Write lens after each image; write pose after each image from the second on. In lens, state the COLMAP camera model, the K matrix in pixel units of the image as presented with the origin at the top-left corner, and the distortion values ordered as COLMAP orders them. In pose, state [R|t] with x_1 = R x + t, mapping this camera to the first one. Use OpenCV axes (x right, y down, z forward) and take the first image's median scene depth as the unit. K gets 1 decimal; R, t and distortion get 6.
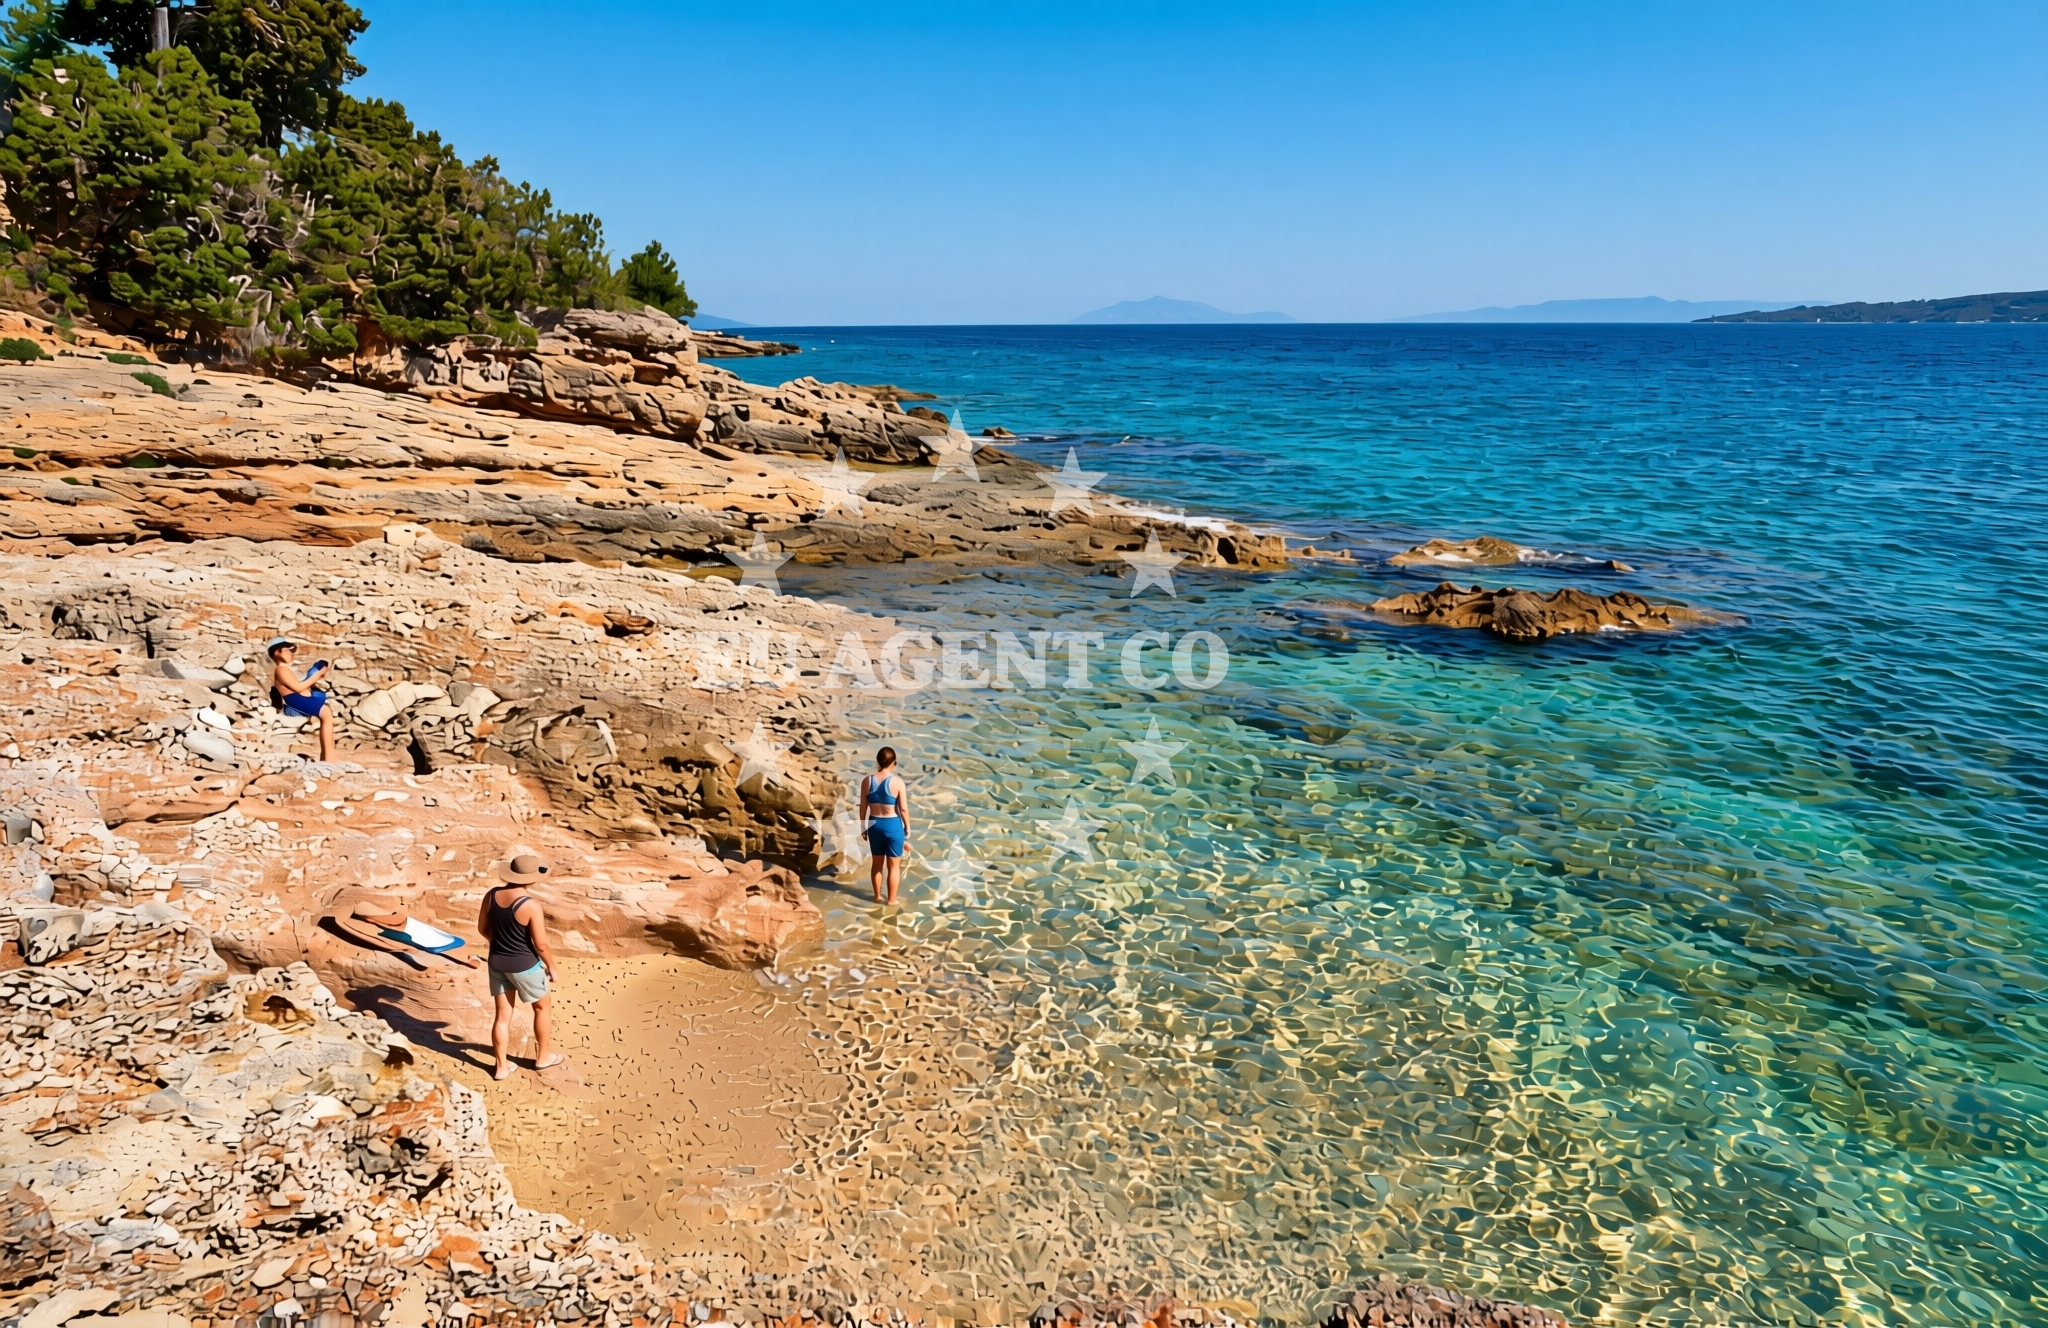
lens RADIAL K [[1397.6, 0, 1055.0], [0, 1397.6, 692.3], [0, 0, 1]] dist [-0.004585, -0.000686]
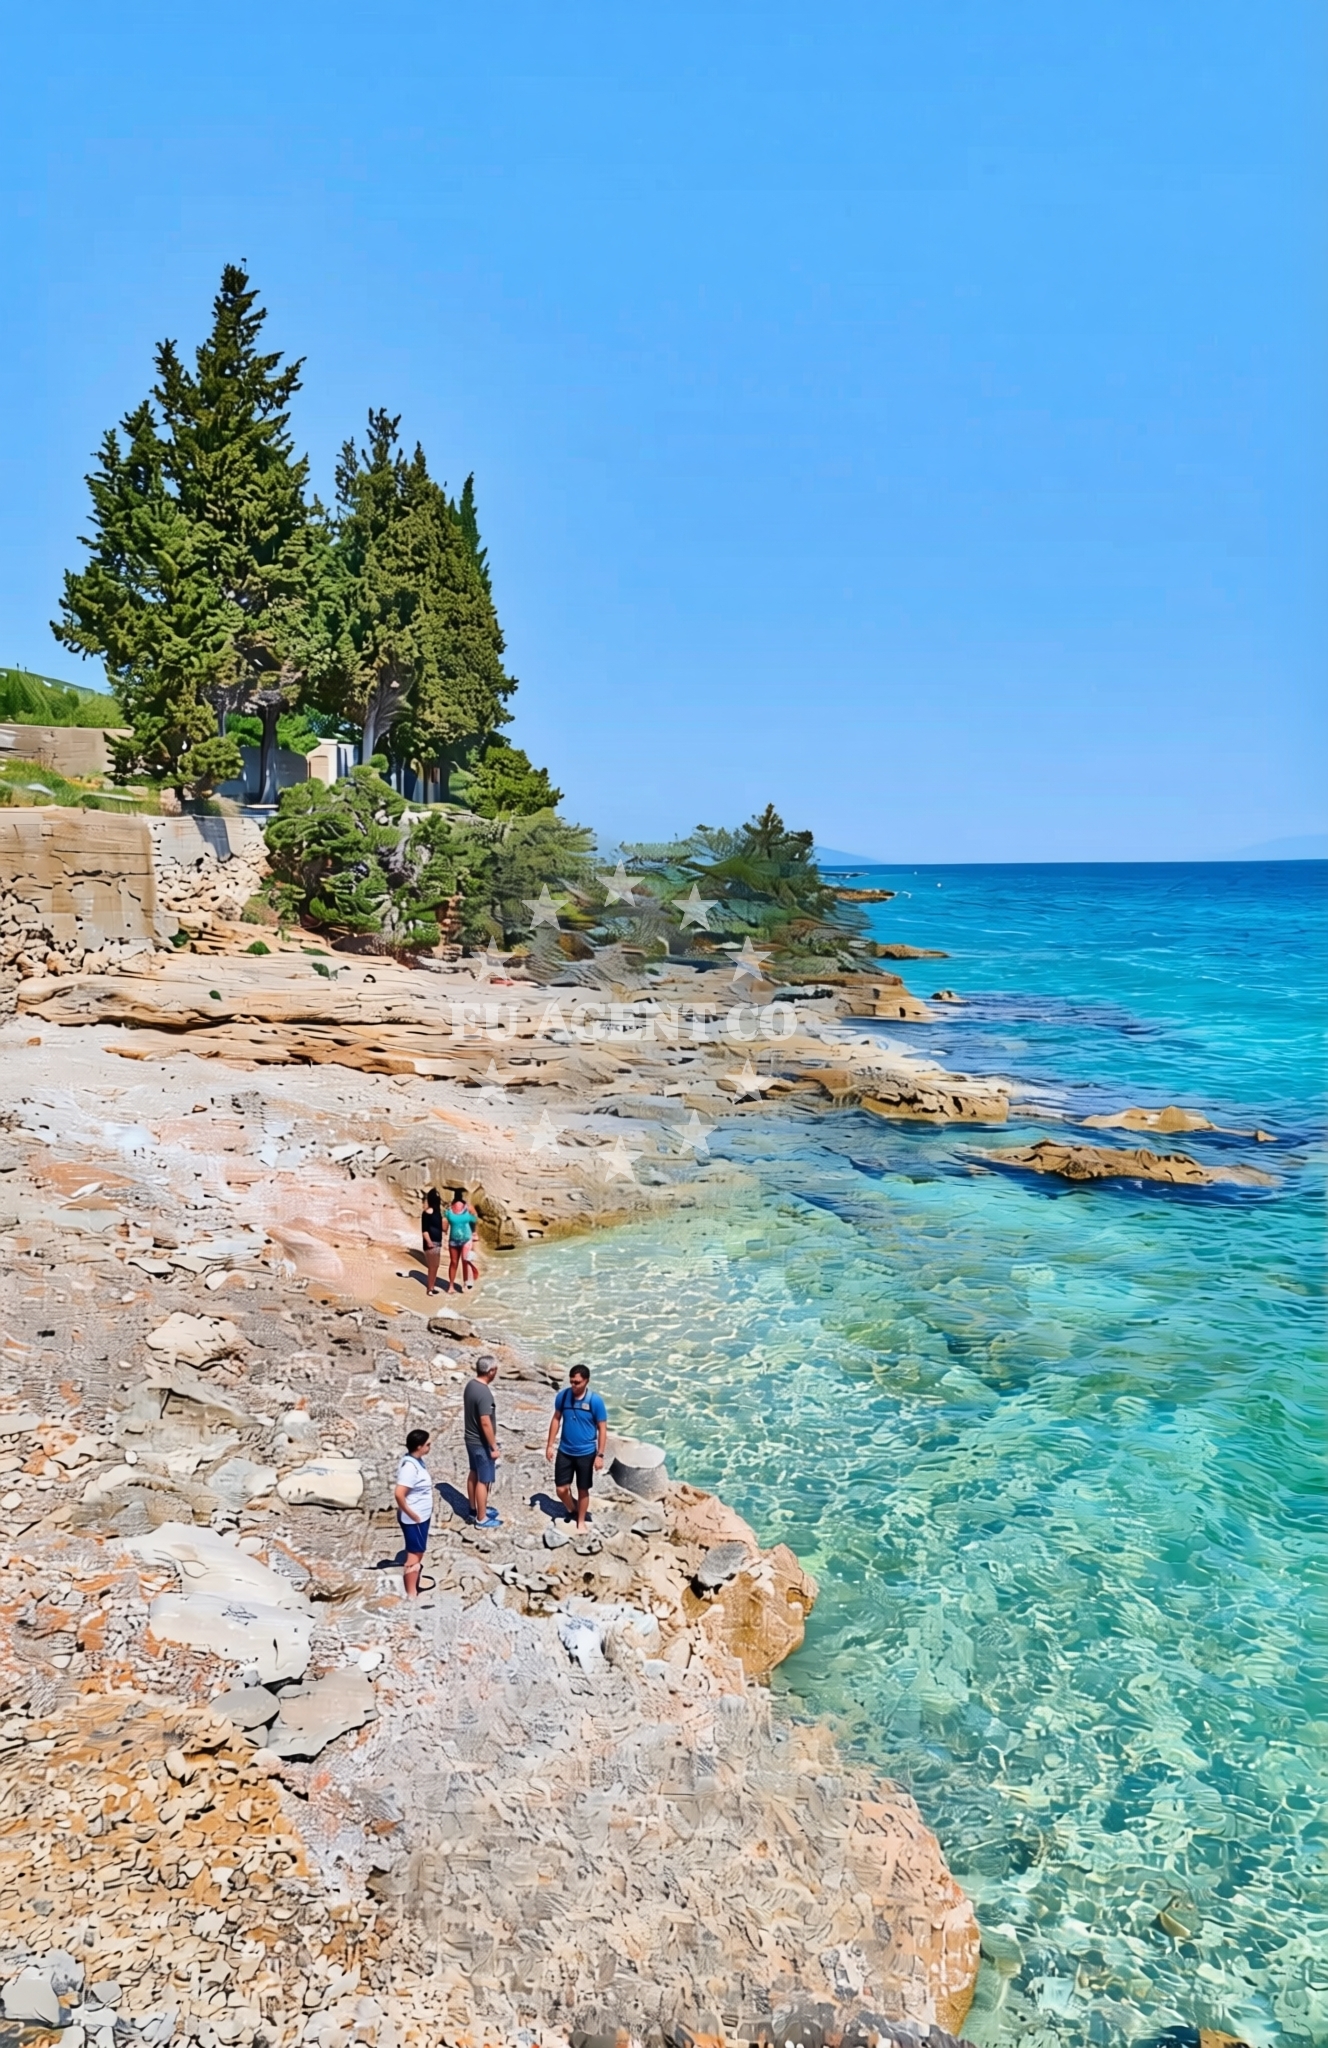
lens RADIAL K [[1397.6, 0, 664.0], [0, 1397.6, 1024.0], [0, 0, 1]] dist [-0.004585, -0.000686]
pose [[0.930288, 0.044024, -0.364179, 0.321602], [-0.092475, 0.988854, -0.116689, 0.007989], [0.354983, 0.142232, 0.923990, -0.369719]]
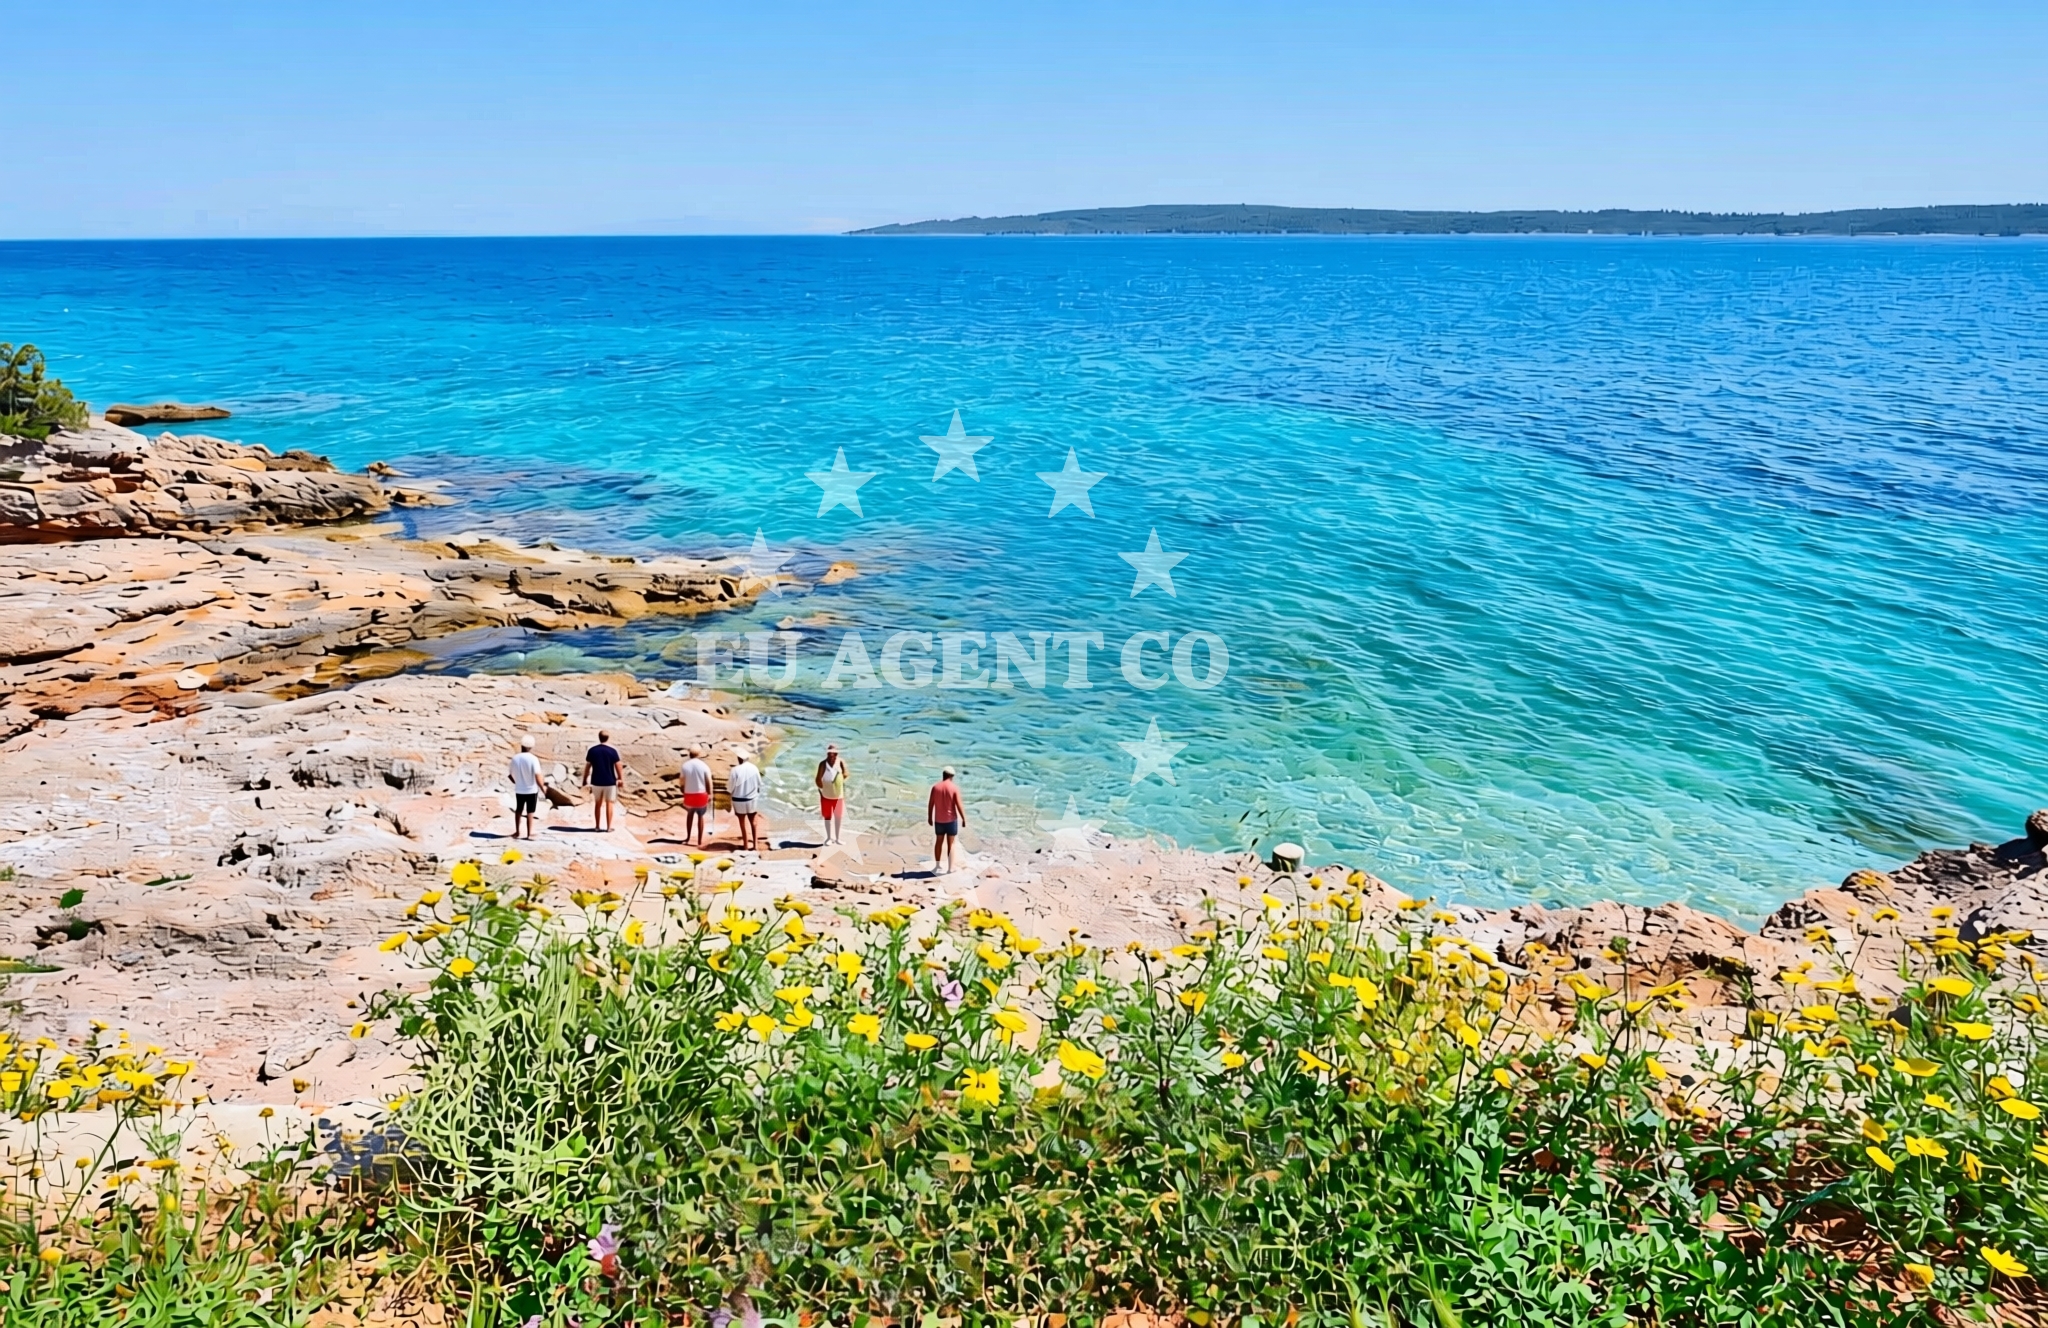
lens RADIAL K [[1397.6, 0, 1055.0], [0, 1397.6, 692.3], [0, 0, 1]] dist [-0.004585, -0.000686]
pose [[0.841973, -0.194427, 0.503268, -0.314097], [0.156548, 0.980719, 0.116974, -0.091225], [-0.516308, -0.019704, 0.856176, -0.451839]]
